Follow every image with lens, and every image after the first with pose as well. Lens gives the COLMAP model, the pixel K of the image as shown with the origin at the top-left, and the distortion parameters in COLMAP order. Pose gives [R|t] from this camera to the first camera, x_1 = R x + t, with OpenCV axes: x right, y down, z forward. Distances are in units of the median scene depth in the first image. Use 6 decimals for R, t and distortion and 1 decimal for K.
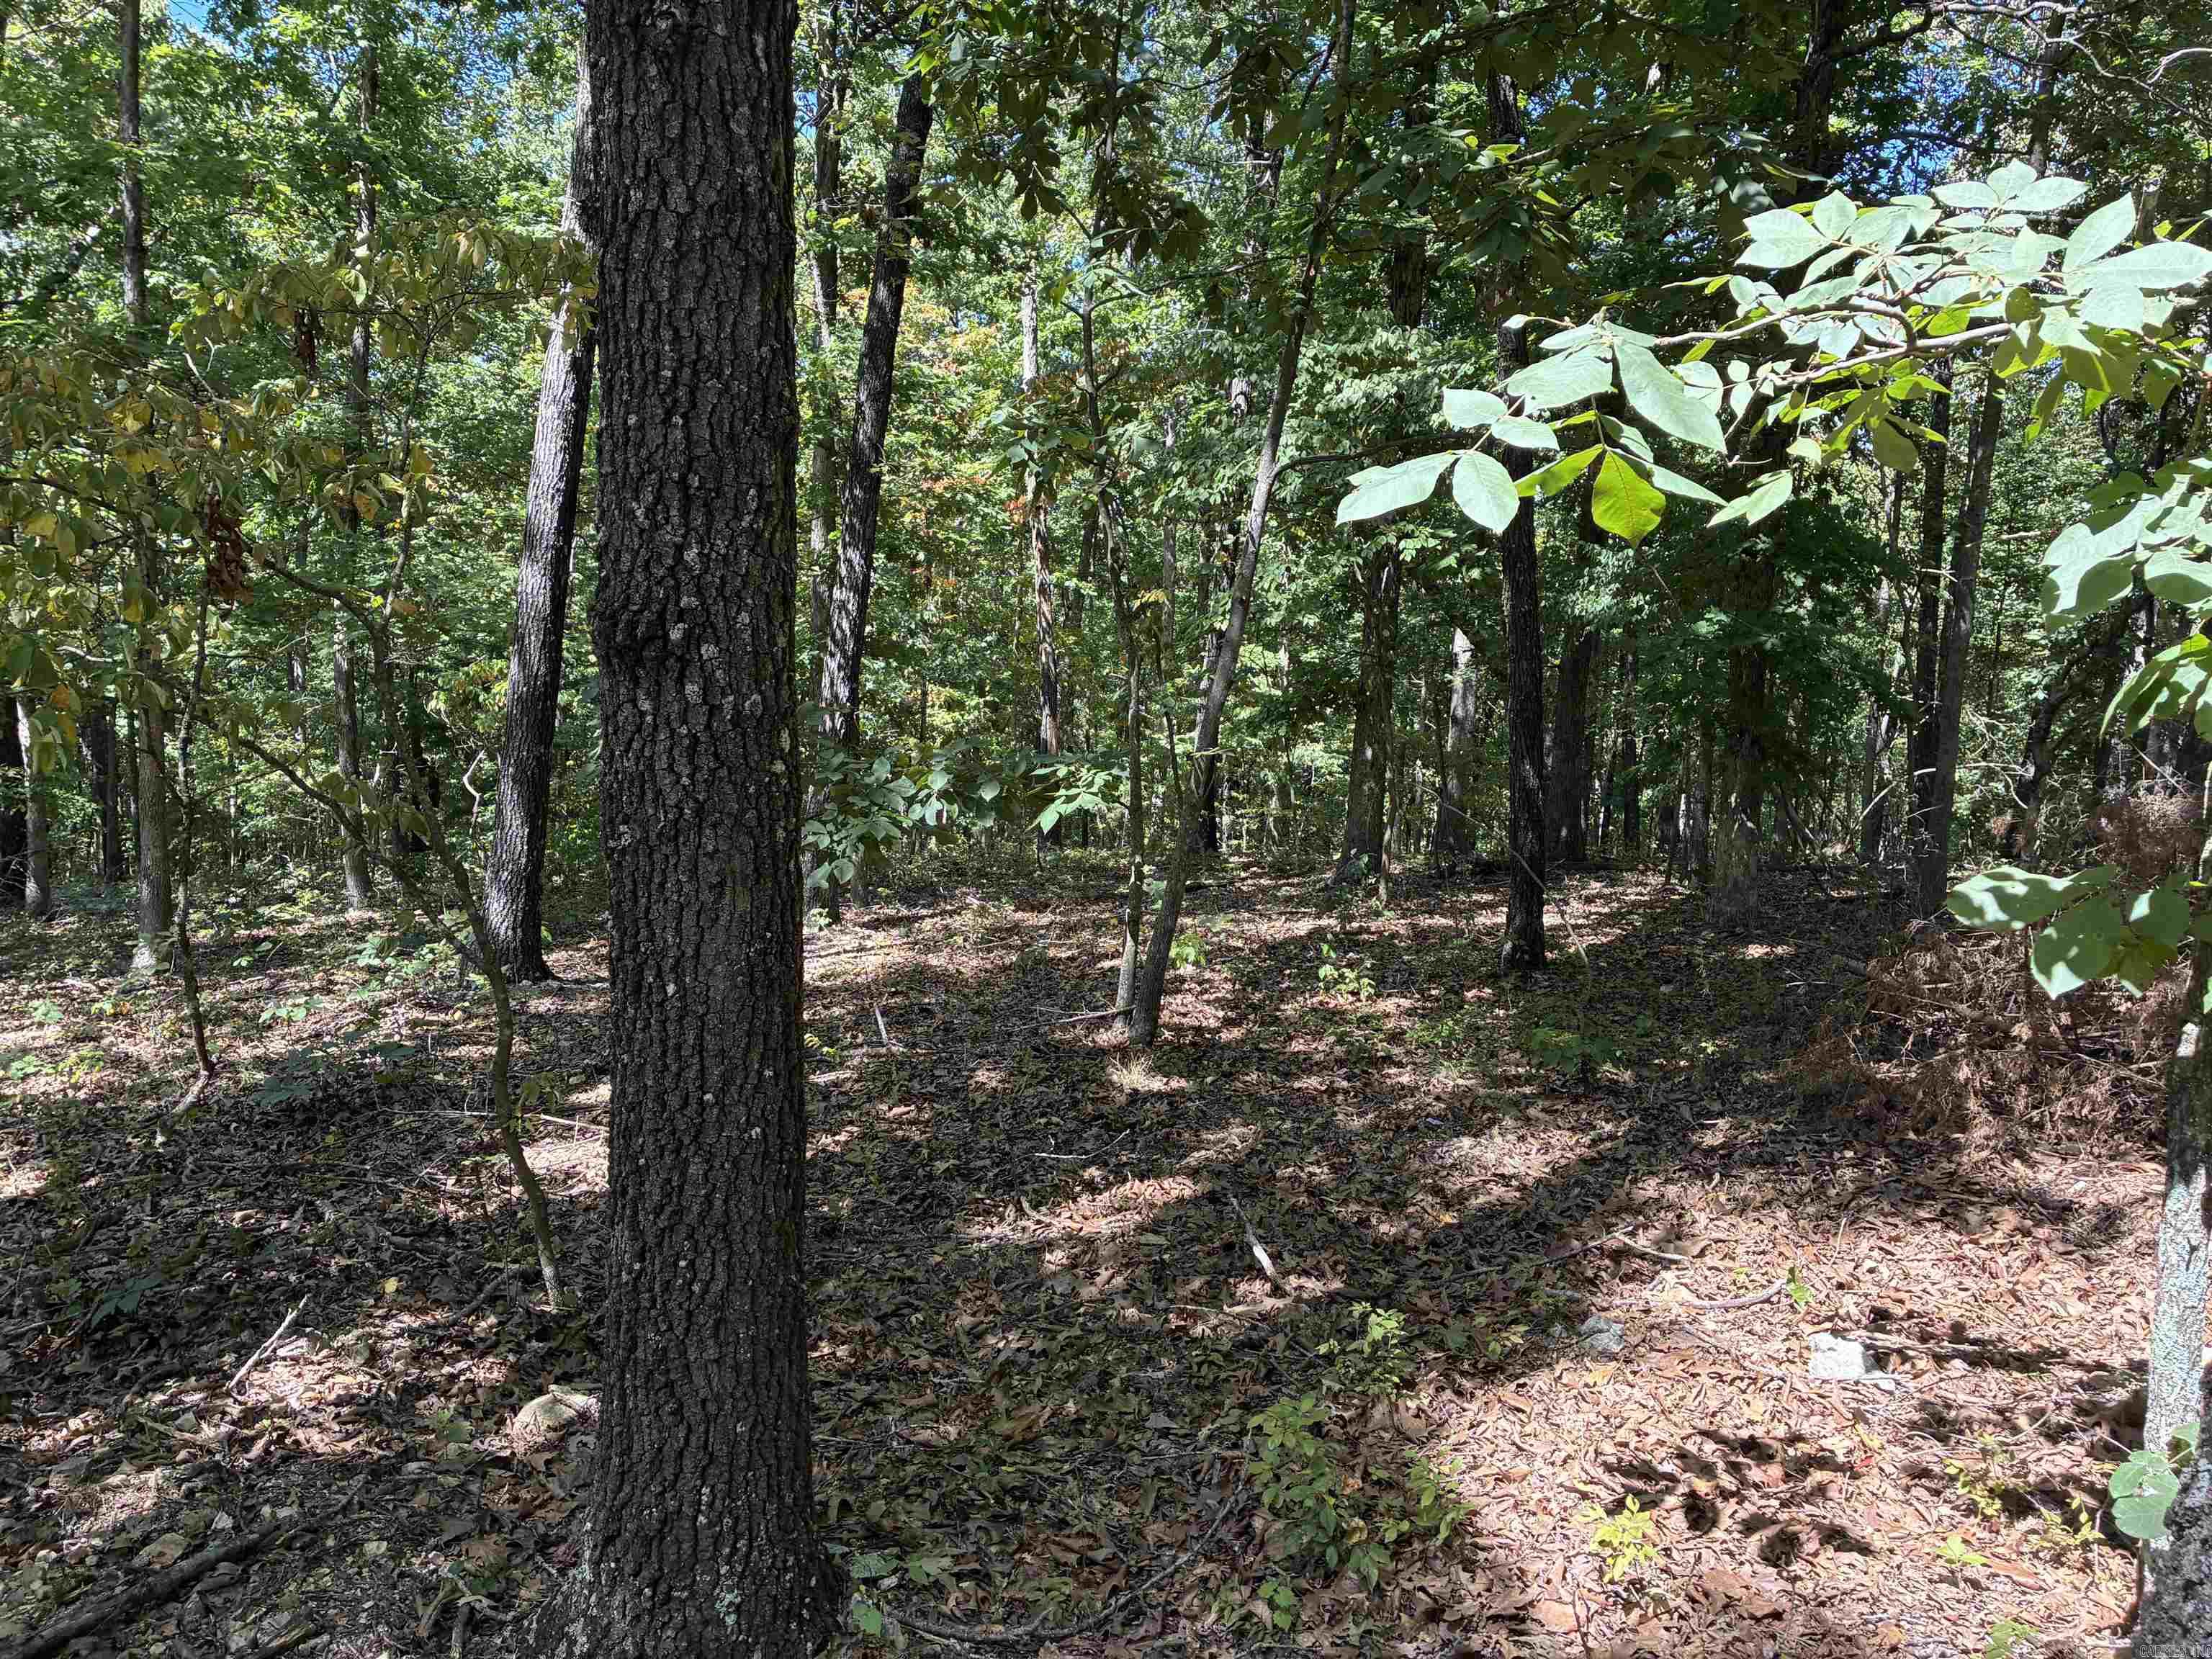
lens RADIAL K [[1641.0, 0, 1162.5], [0, 1641.0, 815.2], [0, 0, 1]] dist [0.057019, -0.085857]
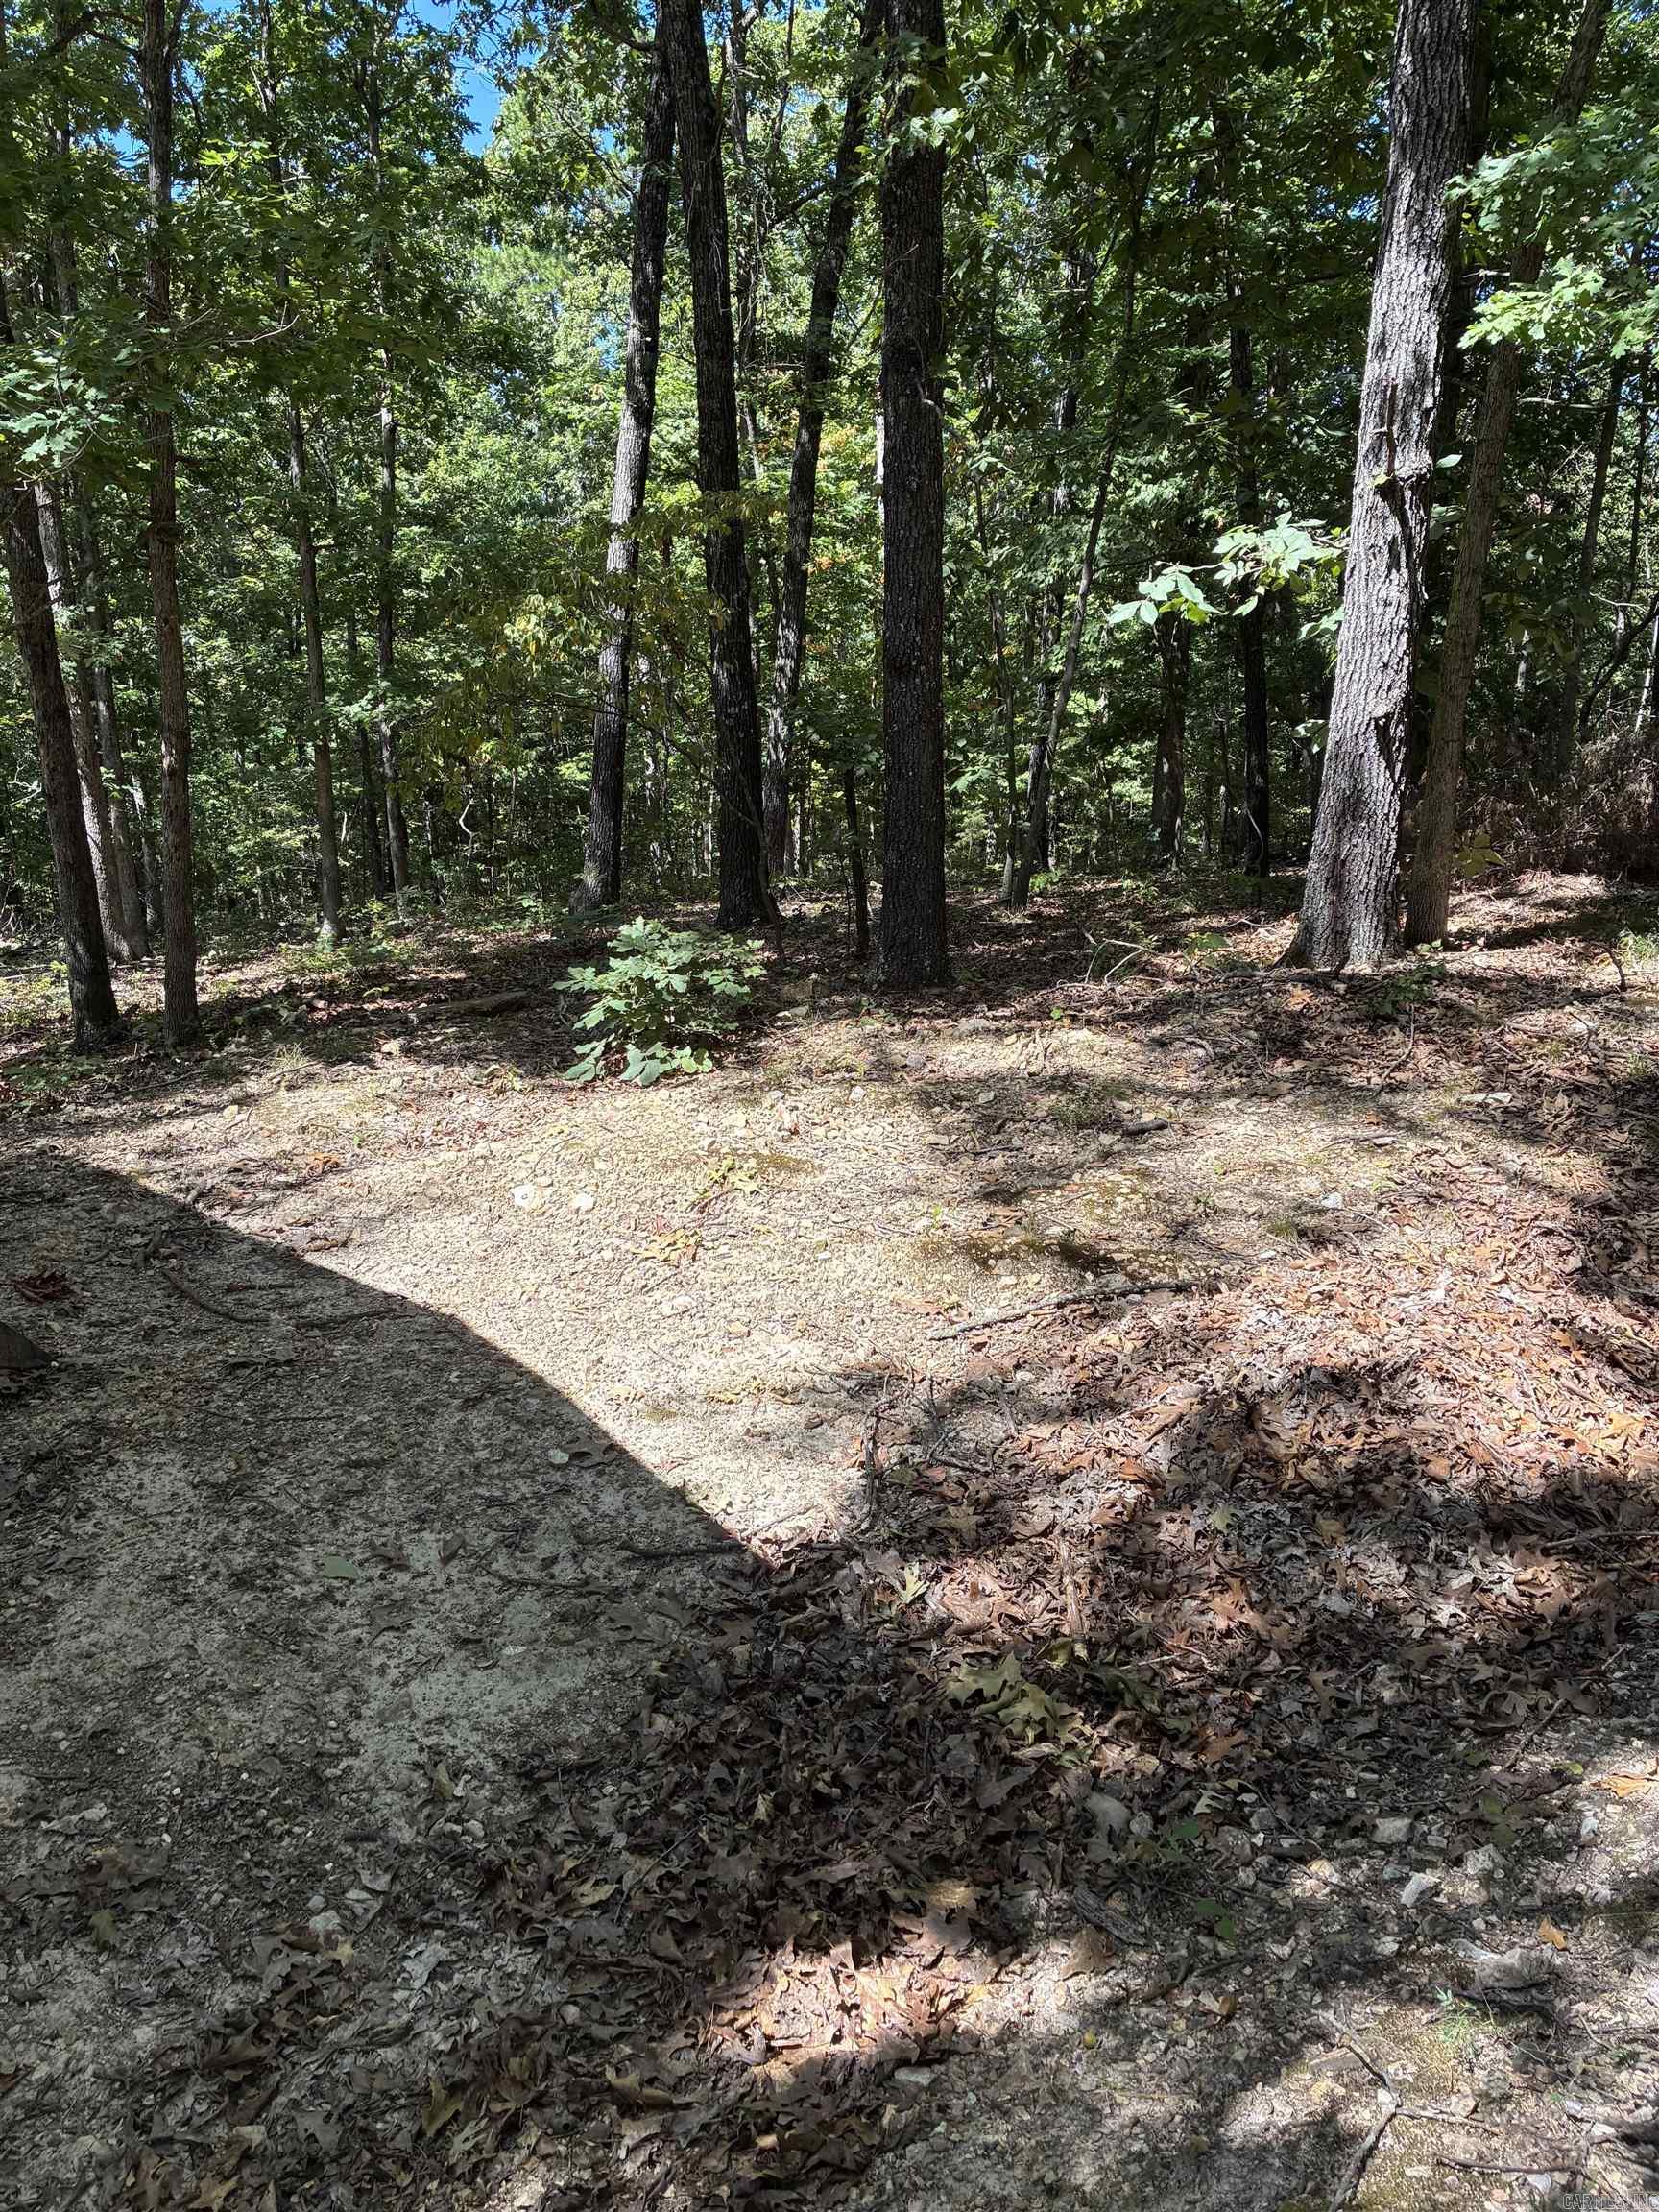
lens RADIAL K [[1656.0, 0, 831.8], [0, 1656.0, 1093.3], [0, 0, 1]] dist [0.044342, -0.057983]
pose [[0.995429, -0.021182, -0.093124, -0.029805], [0.032659, 0.991806, 0.123507, 0.063973], [0.089745, -0.125984, 0.987965, -0.483953]]
